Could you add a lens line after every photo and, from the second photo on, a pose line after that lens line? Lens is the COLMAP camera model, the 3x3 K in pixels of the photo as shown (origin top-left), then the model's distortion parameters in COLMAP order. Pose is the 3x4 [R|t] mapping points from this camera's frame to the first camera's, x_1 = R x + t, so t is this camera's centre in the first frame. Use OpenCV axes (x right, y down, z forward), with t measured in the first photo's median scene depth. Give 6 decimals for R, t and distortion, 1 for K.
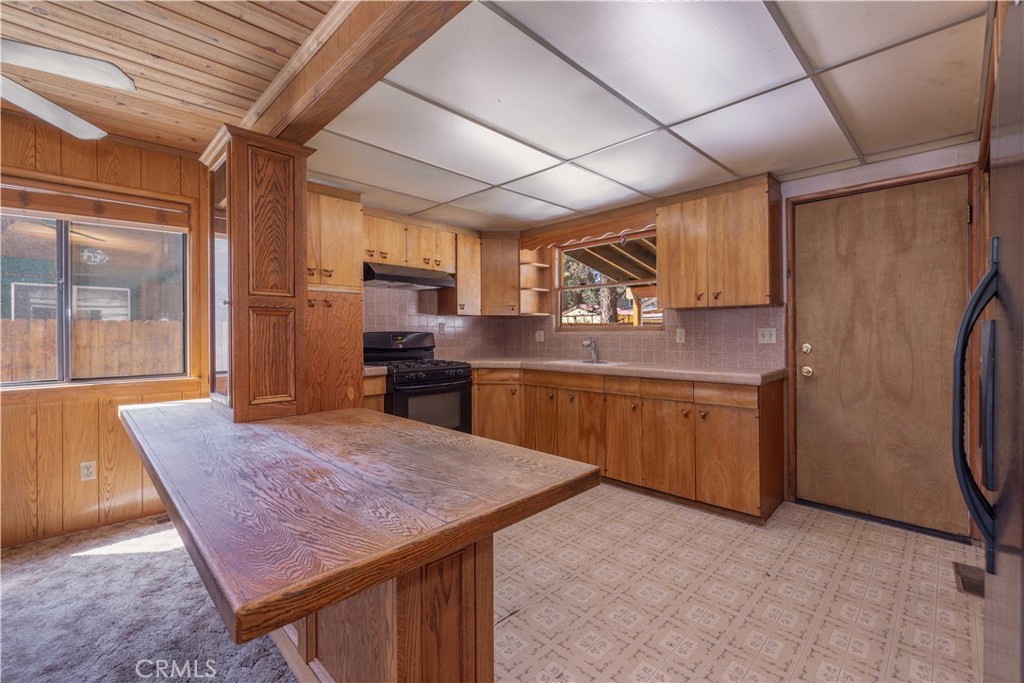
lens RADIAL K [[430.5, 0, 496.6], [0, 430.5, 339.1], [0, 0, 1]] dist [-0.000377, 0.000191]
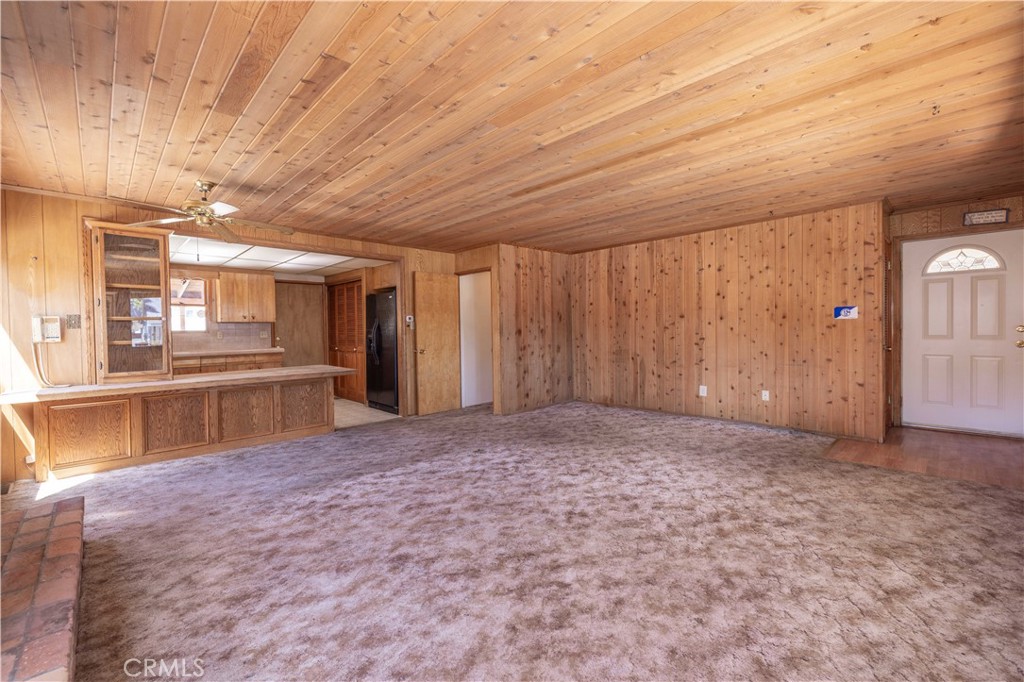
lens RADIAL K [[430.5, 0, 539.7], [0, 430.5, 338.0], [0, 0, 1]] dist [-0.000377, 0.000191]
pose [[-0.054882, -0.021022, 0.998272, -1.832661], [0.028965, 0.999324, 0.022636, 0.002406], [-0.998073, 0.030157, -0.054236, -0.402938]]
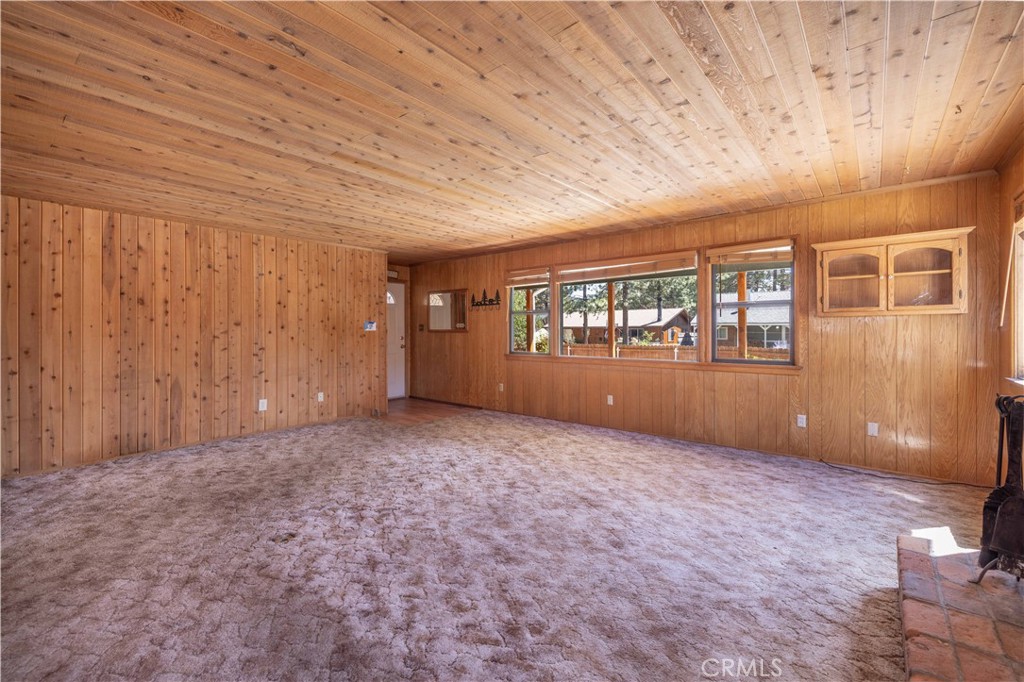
lens RADIAL K [[430.5, 0, 484.9], [0, 430.5, 335.7], [0, 0, 1]] dist [-0.000377, 0.000191]
pose [[-0.996100, 0.009104, -0.087756, -0.747994], [0.007301, 0.999756, 0.020837, -0.014230], [0.087925, 0.020115, -0.995924, 0.601114]]
